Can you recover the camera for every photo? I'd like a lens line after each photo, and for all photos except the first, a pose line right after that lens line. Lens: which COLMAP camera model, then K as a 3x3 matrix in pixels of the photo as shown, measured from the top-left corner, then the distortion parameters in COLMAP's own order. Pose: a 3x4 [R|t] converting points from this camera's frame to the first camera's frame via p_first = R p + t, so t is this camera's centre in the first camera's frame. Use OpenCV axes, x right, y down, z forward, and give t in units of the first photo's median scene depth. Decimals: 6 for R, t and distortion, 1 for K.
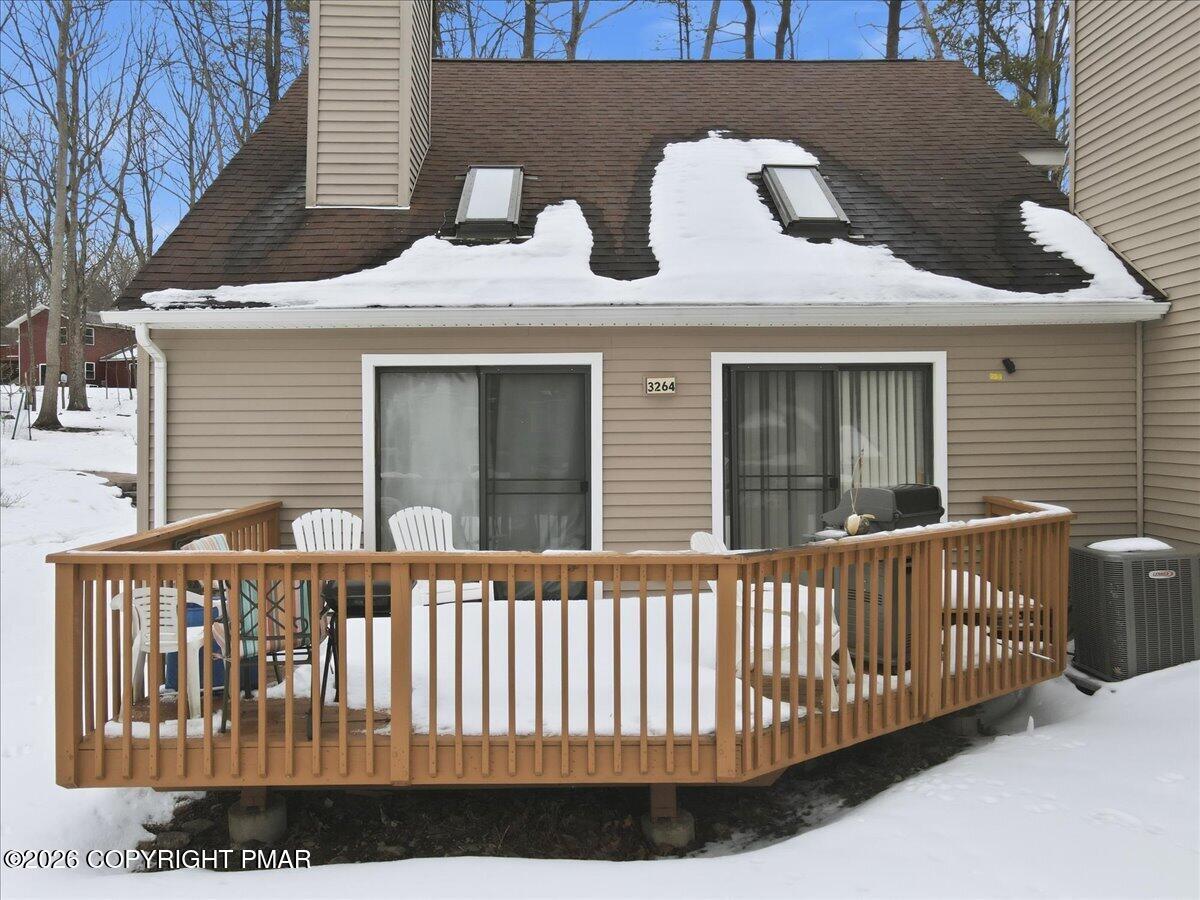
lens RADIAL K [[889.8, 0, 600.0], [0, 889.8, 450.0], [0, 0, 1]] dist [0.018460, -0.003715]
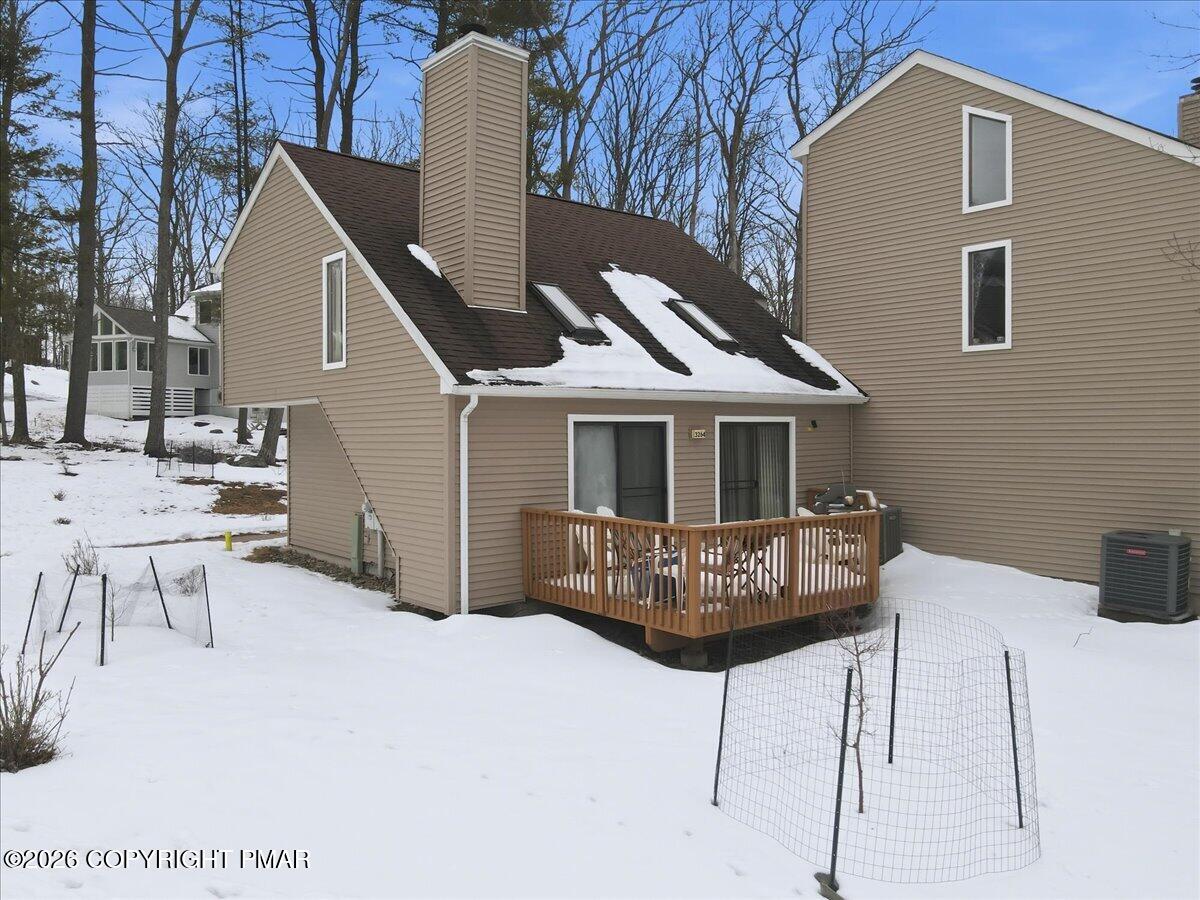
lens RADIAL K [[883.7, 0, 595.9], [0, 883.7, 444.5], [0, 0, 1]] dist [0.002632, 0.008116]
pose [[0.791953, -0.004221, 0.610568, -1.180835], [0.013571, 0.999851, -0.010690, -0.033604], [-0.610431, 0.016752, 0.791892, -0.293350]]
